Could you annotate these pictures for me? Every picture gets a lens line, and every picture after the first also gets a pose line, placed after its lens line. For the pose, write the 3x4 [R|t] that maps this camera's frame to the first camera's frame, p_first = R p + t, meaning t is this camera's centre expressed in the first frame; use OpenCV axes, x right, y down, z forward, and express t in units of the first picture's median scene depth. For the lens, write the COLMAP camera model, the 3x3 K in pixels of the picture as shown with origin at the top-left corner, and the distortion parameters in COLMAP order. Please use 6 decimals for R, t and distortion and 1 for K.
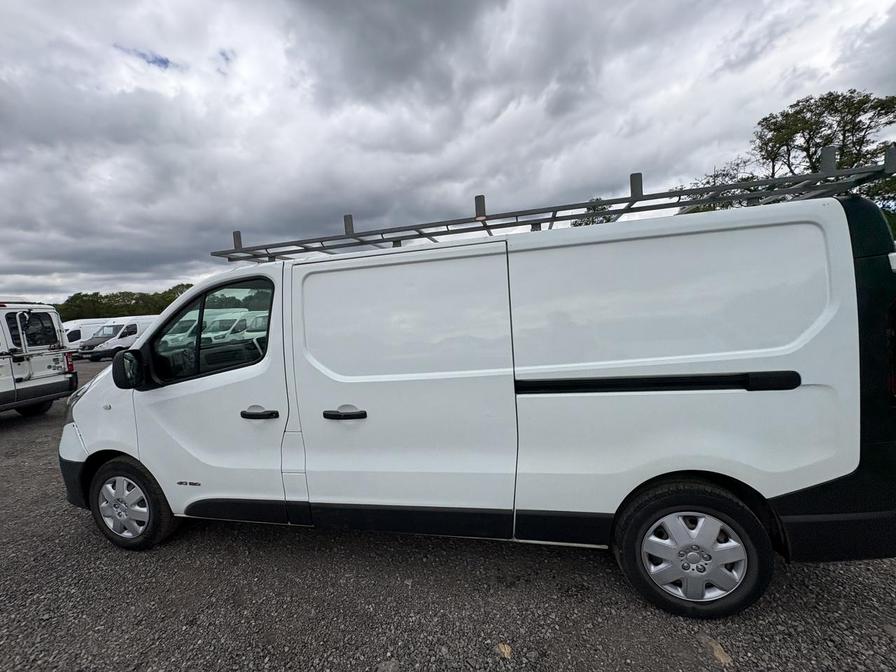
lens RADIAL K [[351.9, 0, 451.4], [0, 351.9, 330.5], [0, 0, 1]] dist [-0.001420, -0.000089]
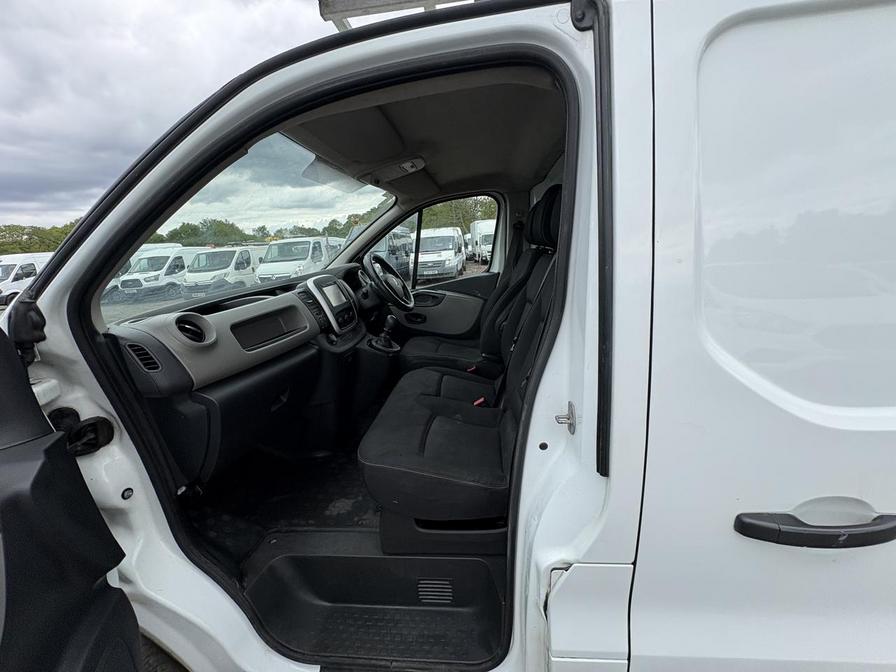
lens RADIAL K [[351.9, 0, 446.5], [0, 351.9, 335.0], [0, 0, 1]] dist [-0.001420, -0.000089]
pose [[0.992416, -0.030337, 0.119121, -0.068459], [0.007915, 0.982826, 0.184365, 0.001714], [-0.122669, -0.182024, 0.975613, 0.080469]]
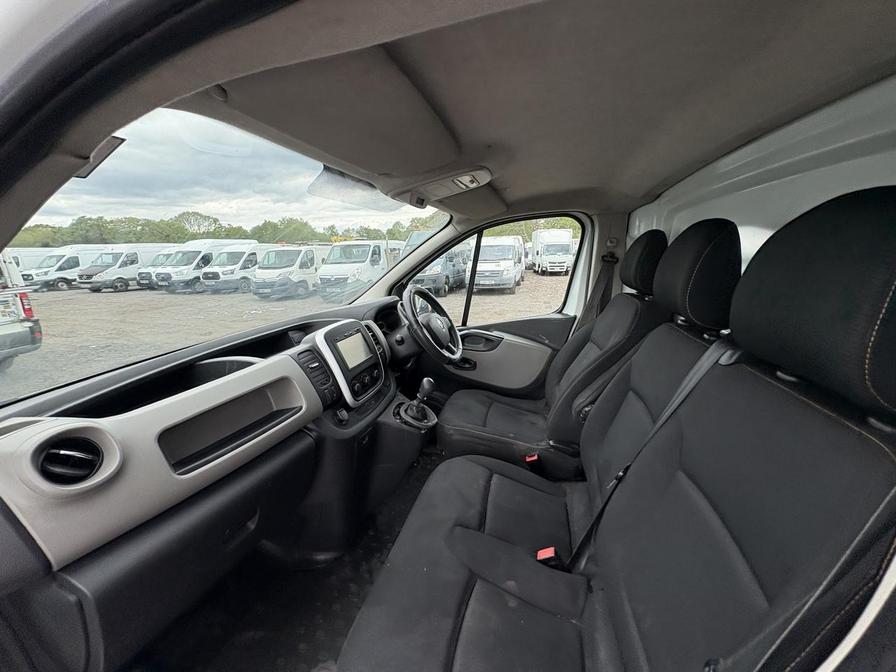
lens RADIAL K [[351.9, 0, 445.8], [0, 351.9, 334.6], [0, 0, 1]] dist [-0.001420, -0.000089]
pose [[0.998165, 0.053226, -0.028873, -0.066905], [-0.047426, 0.983646, 0.173756, -0.006091], [0.037649, -0.172067, 0.984365, 0.104901]]
